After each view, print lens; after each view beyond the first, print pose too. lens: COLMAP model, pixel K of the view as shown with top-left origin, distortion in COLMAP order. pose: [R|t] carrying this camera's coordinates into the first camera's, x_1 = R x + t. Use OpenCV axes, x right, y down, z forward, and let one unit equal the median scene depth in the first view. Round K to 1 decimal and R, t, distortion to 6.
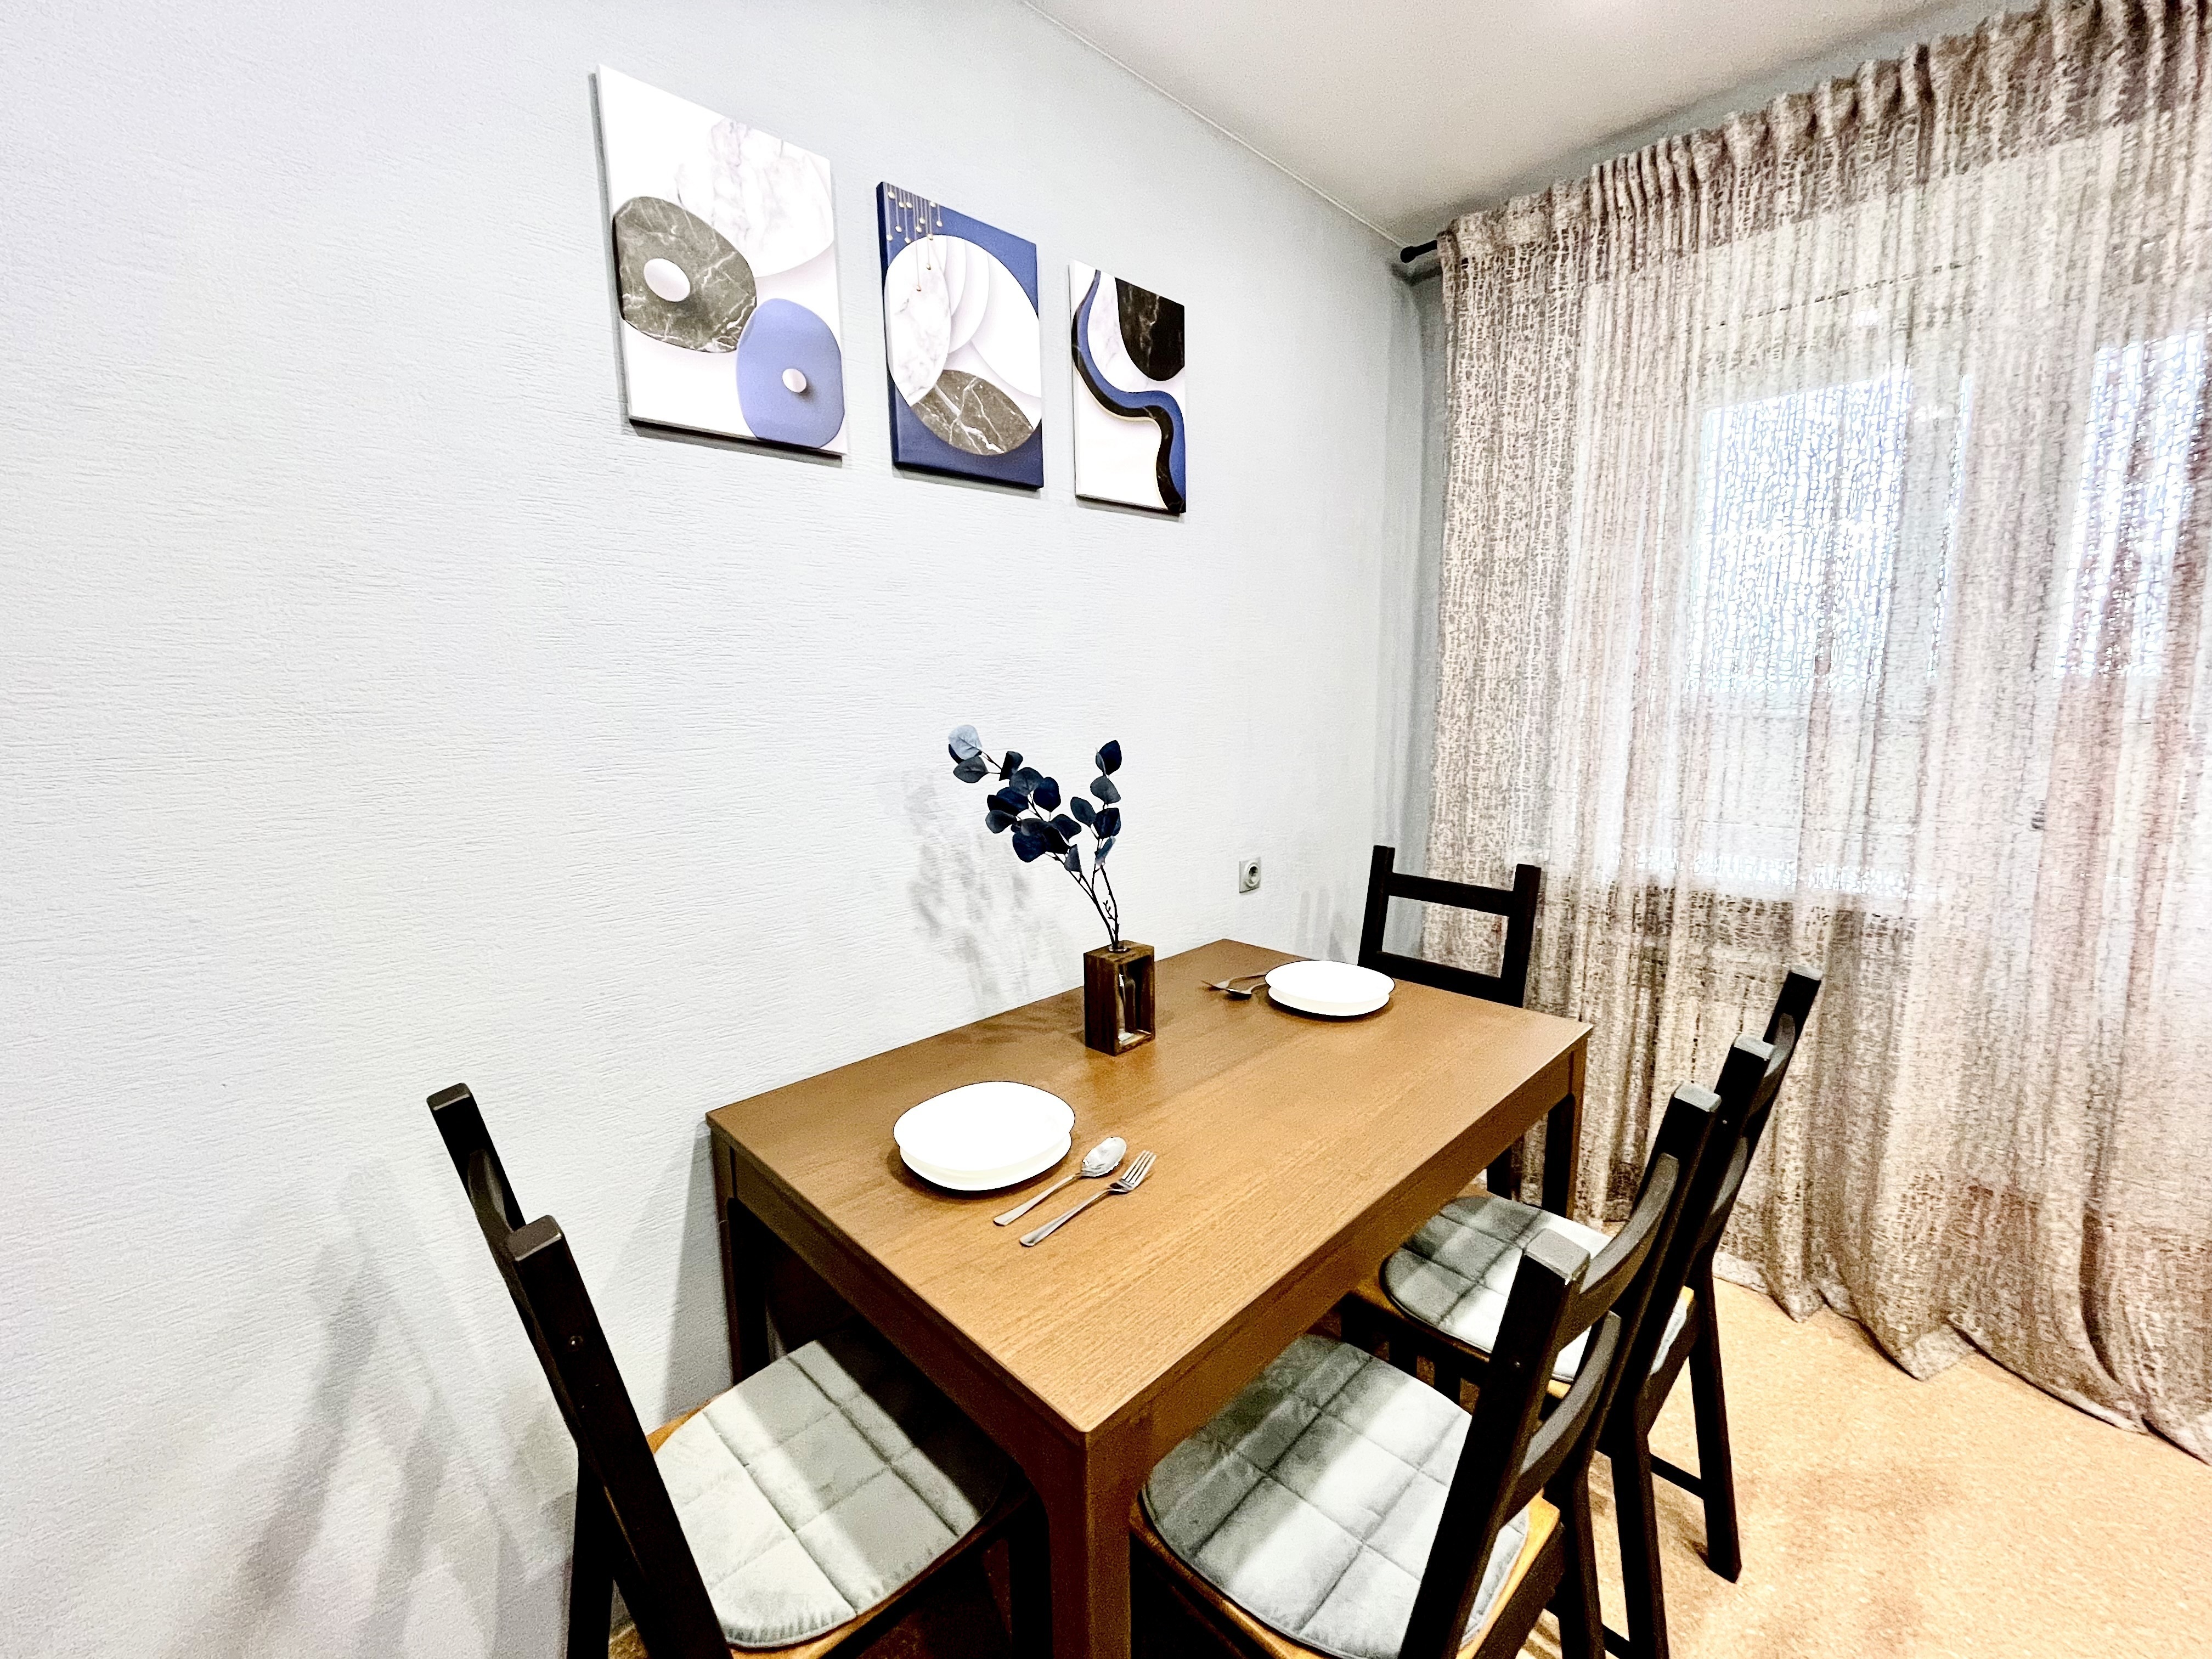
lens RADIAL K [[885.7, 0, 1106.0], [0, 885.7, 829.5], [0, 0, 1]] dist [0.003905, 0.000007]
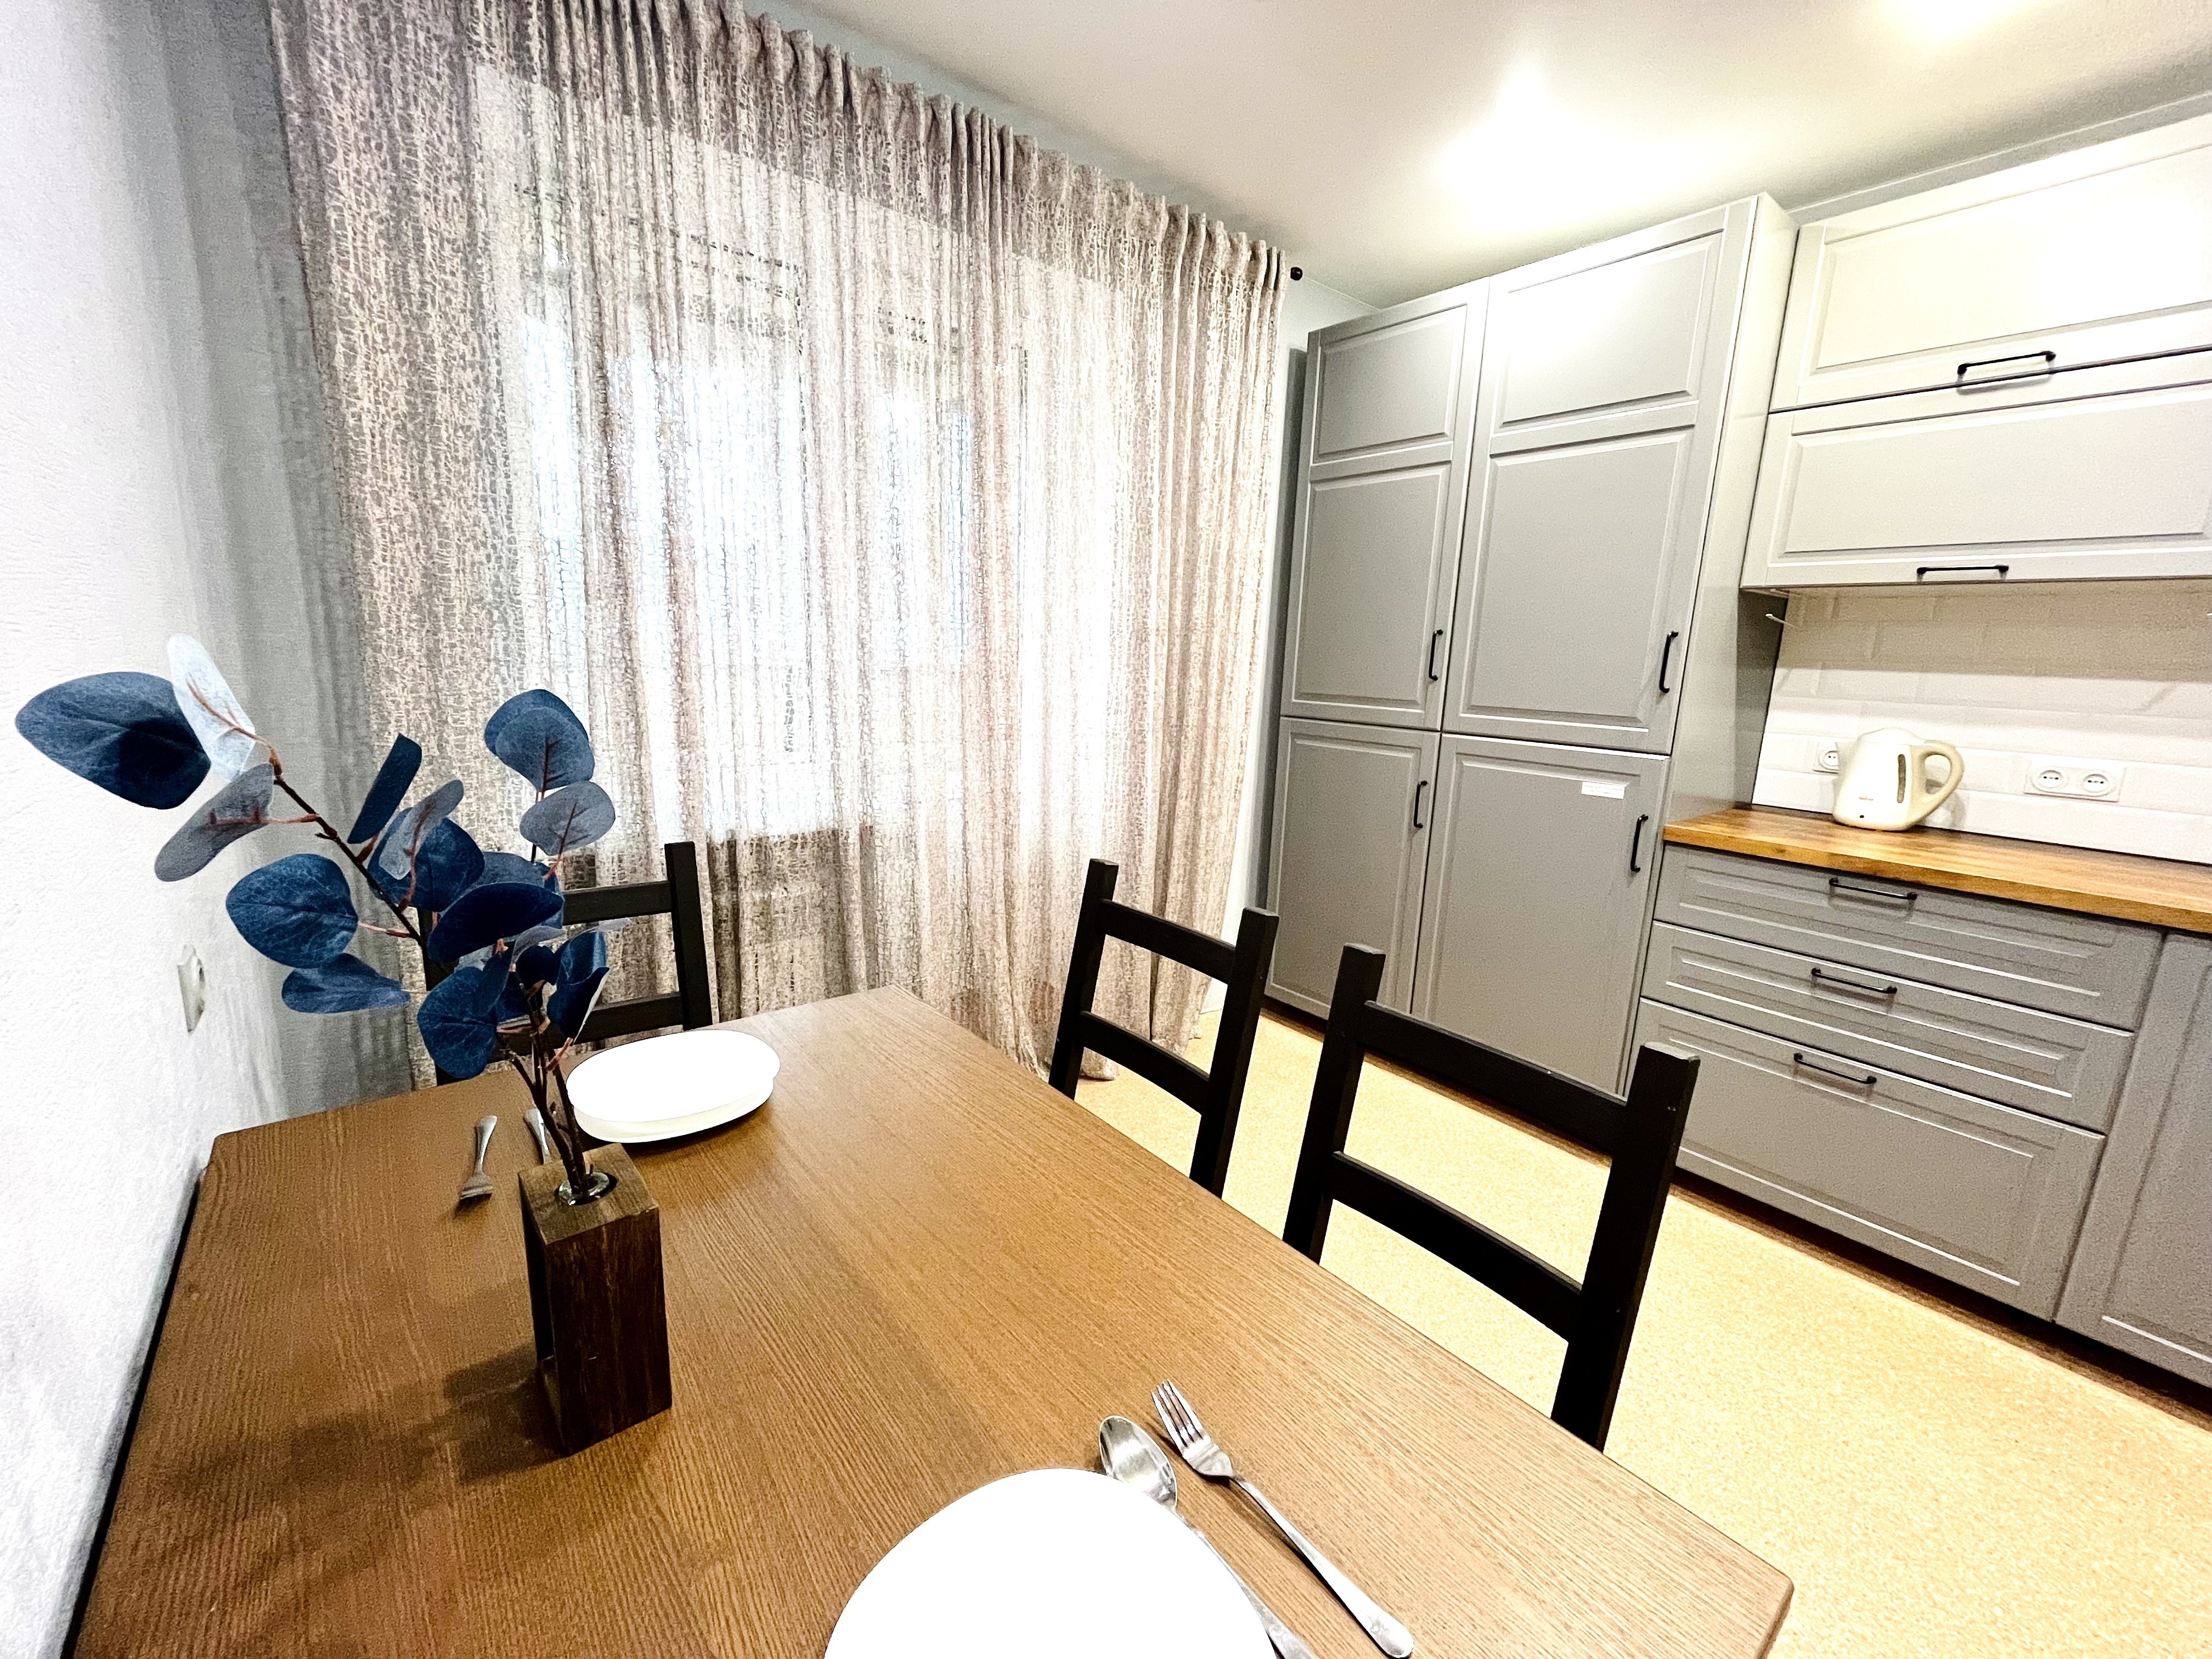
lens RADIAL K [[903.9, 0, 1106.0], [0, 903.9, 829.5], [0, 0, 1]] dist [-0.002190, -0.000436]
pose [[0.095574, -0.181301, 0.978773, -0.294907], [0.117727, 0.978431, 0.169742, -0.069233], [-0.988436, 0.099005, 0.114856, 0.555738]]
